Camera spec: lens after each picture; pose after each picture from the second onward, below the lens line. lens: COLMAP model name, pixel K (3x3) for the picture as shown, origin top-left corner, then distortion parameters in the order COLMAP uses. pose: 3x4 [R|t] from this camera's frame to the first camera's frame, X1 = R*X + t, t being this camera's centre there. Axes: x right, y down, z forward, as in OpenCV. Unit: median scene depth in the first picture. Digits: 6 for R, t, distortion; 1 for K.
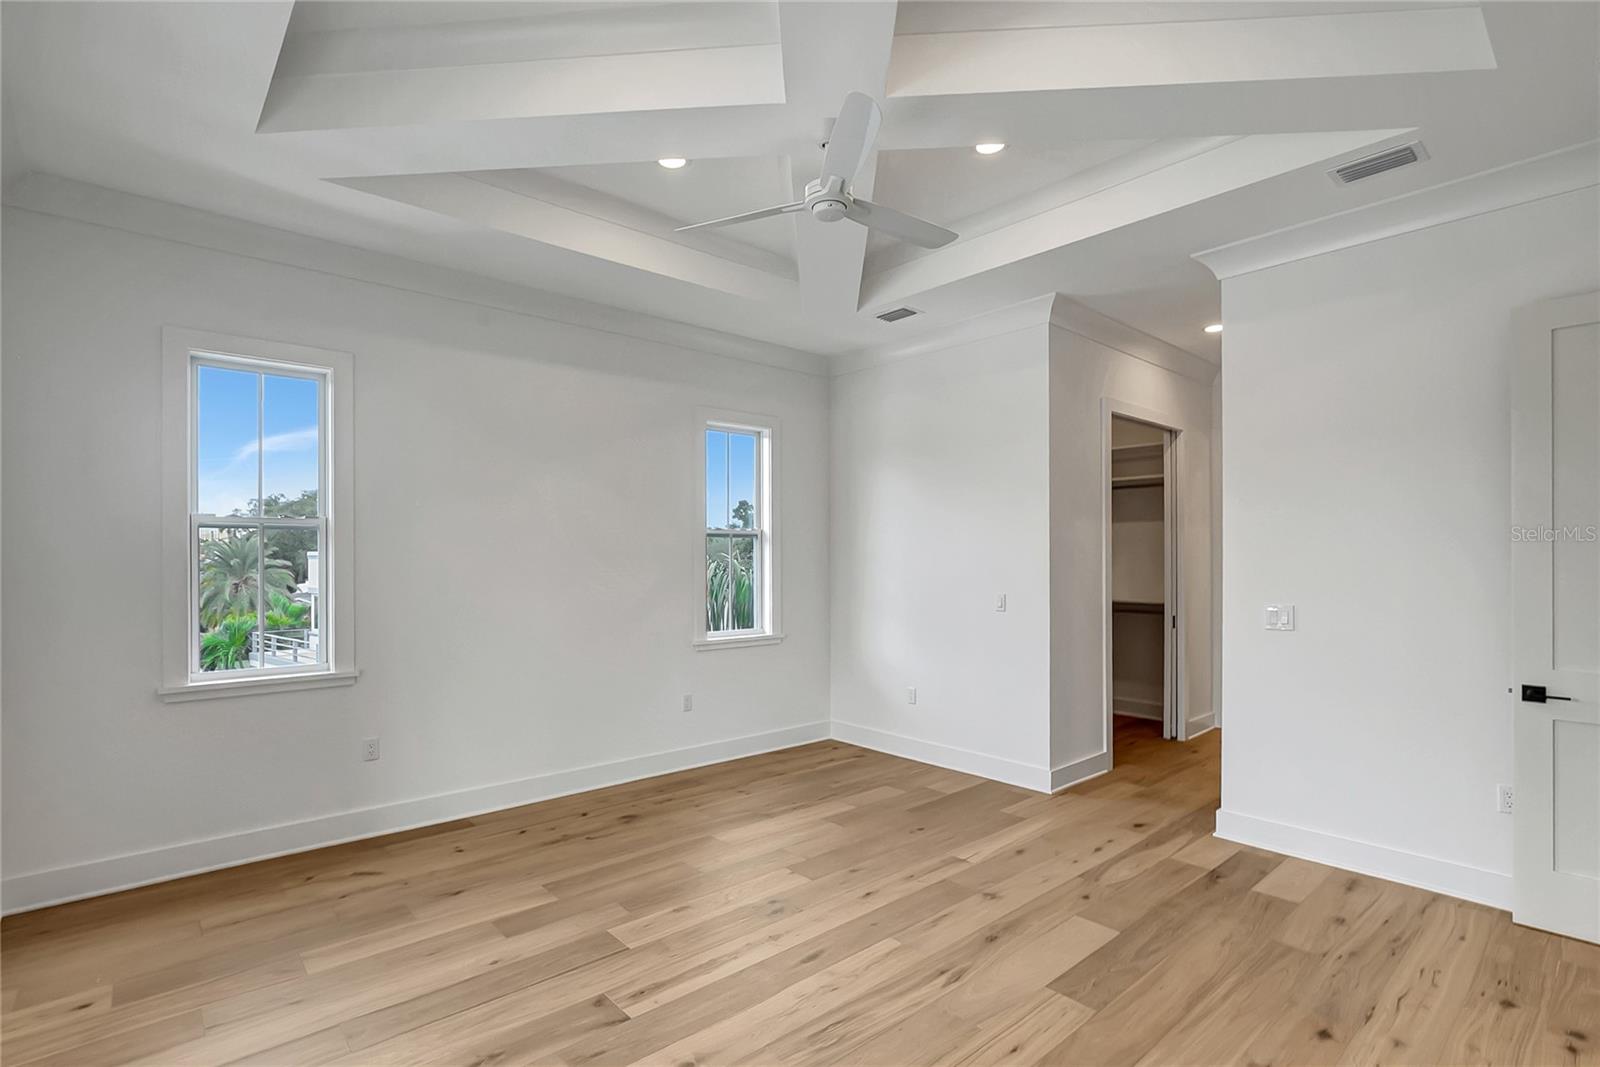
lens RADIAL K [[763.8, 0, 789.5], [0, 763.8, 570.8], [0, 0, 1]] dist [-0.025012, 0.022283]
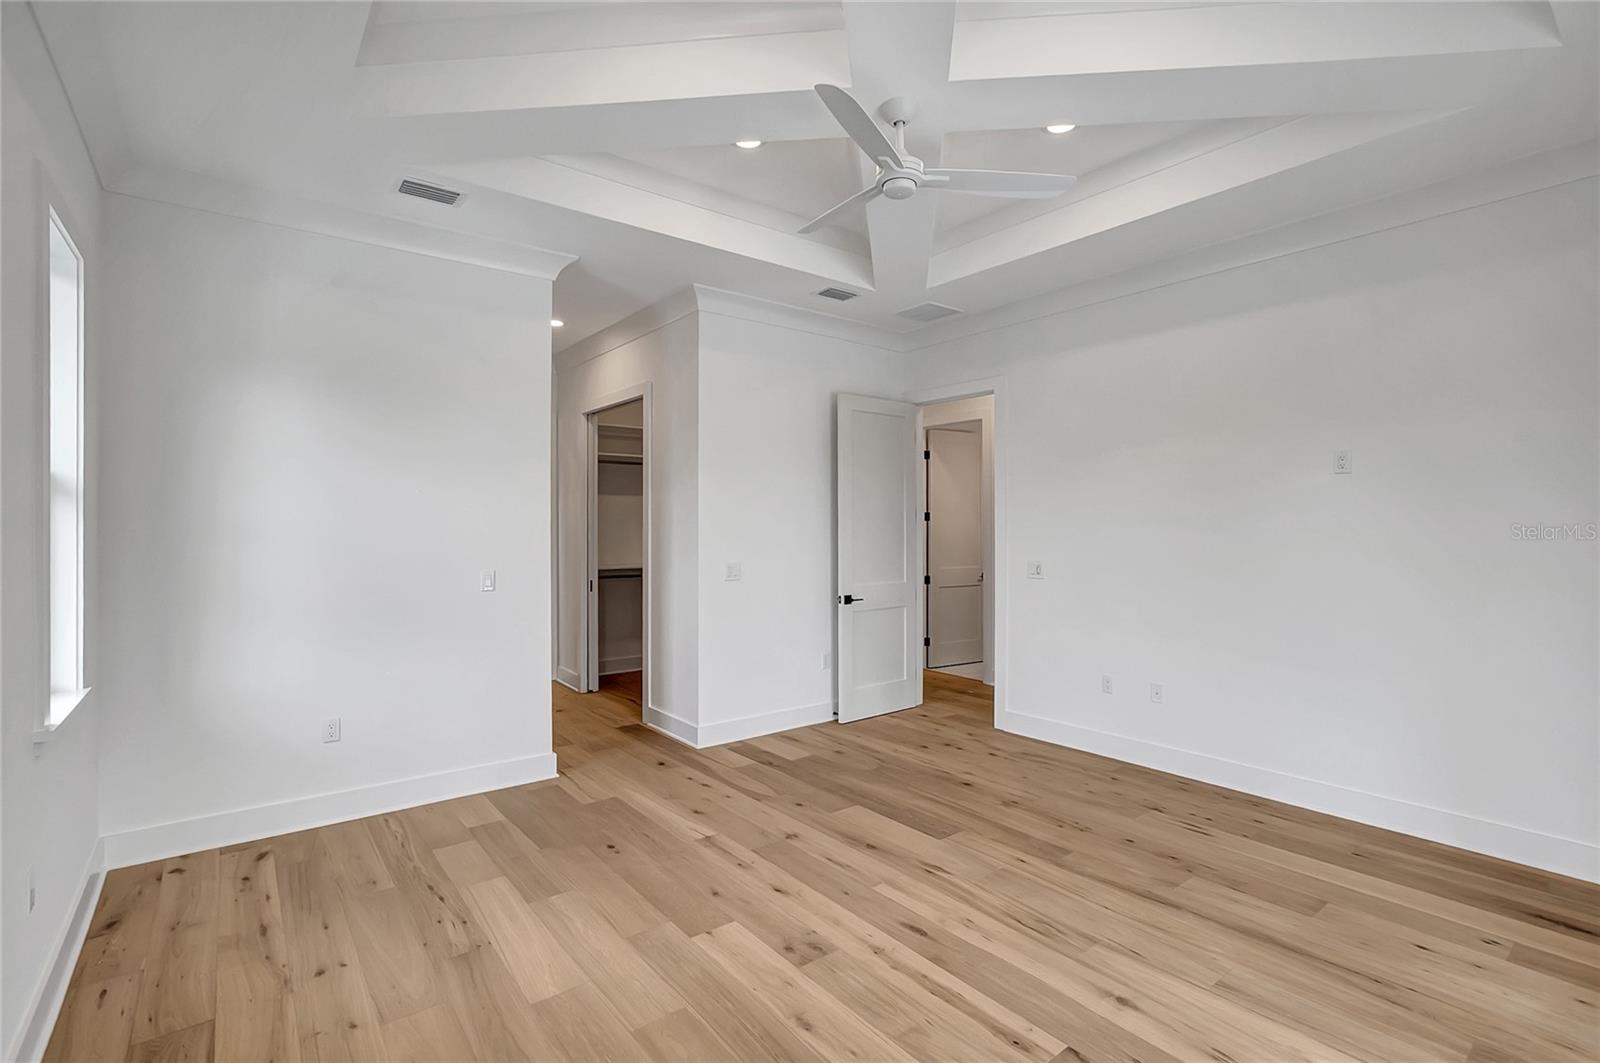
lens RADIAL K [[742.7, 0, 796.2], [0, 742.7, 530.5], [0, 0, 1]] dist [-0.027423, 0.016054]
pose [[0.057062, -0.006115, 0.998352, -0.771840], [0.015304, 0.999869, 0.005249, -0.019767], [-0.998253, 0.014979, 0.057148, 0.892808]]
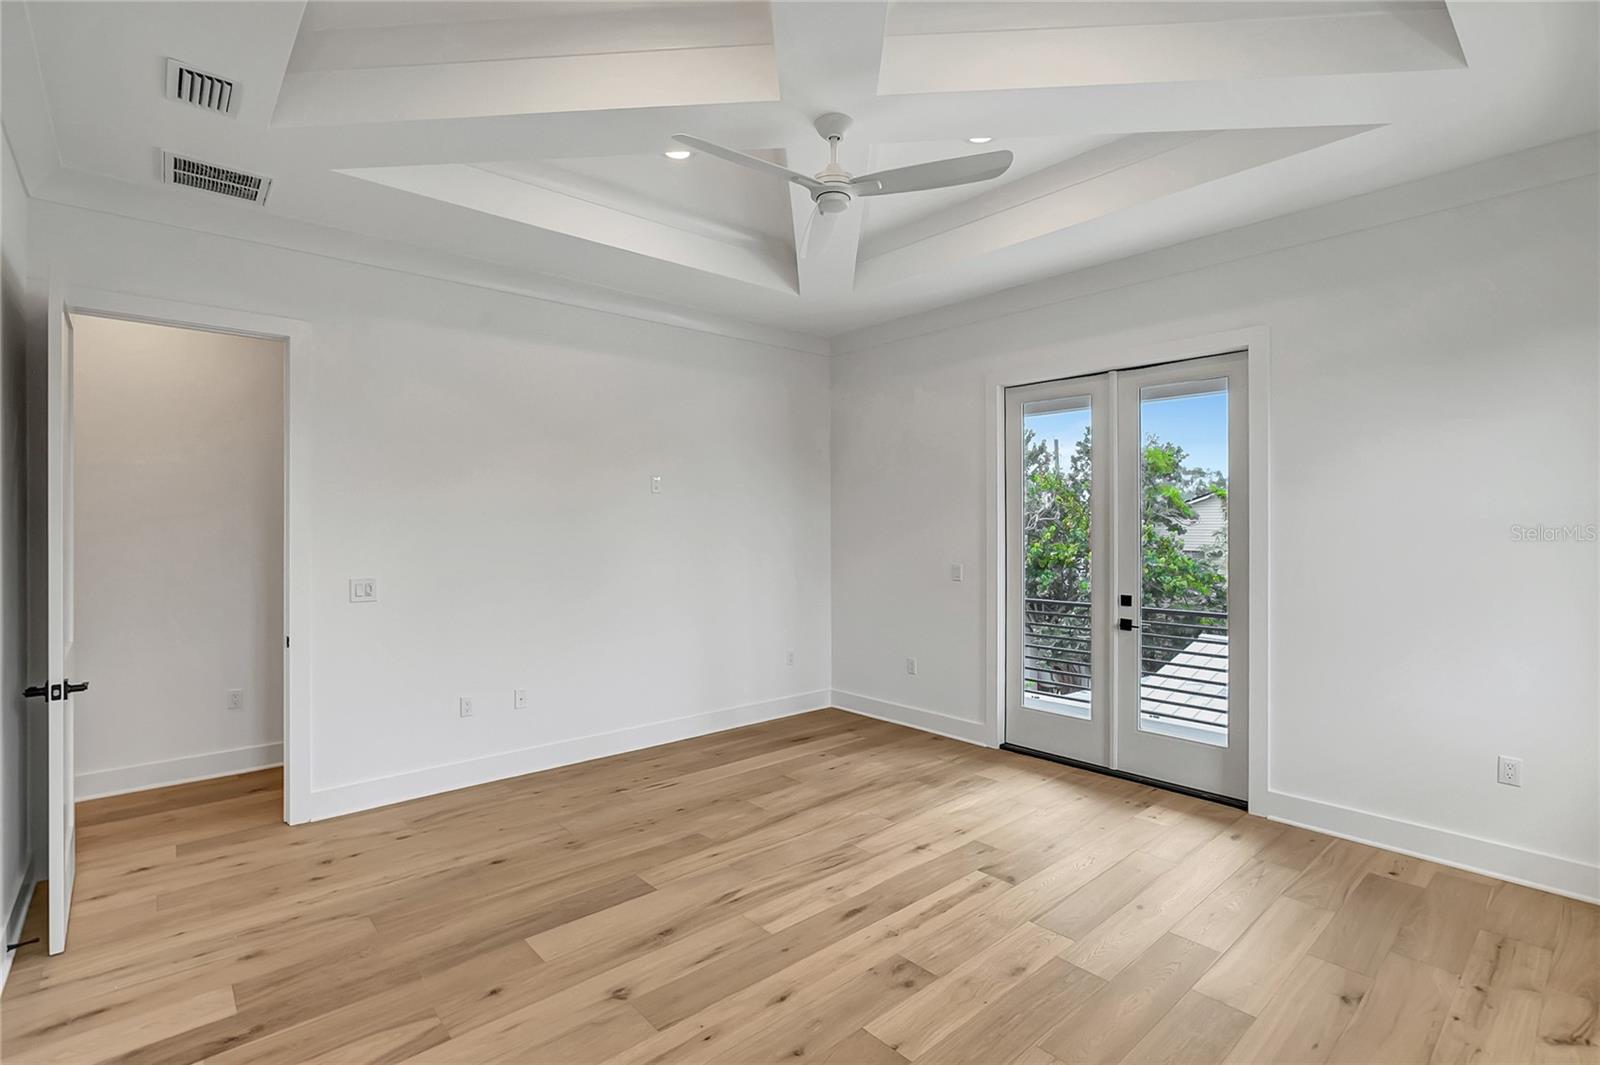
lens RADIAL K [[742.7, 0, 796.2], [0, 742.7, 531.5], [0, 0, 1]] dist [-0.027423, 0.016054]
pose [[-0.999991, 0.001148, -0.003972, 0.089330], [0.001066, 0.999786, 0.020654, -0.040260], [0.003995, 0.020650, -0.999779, 1.652283]]
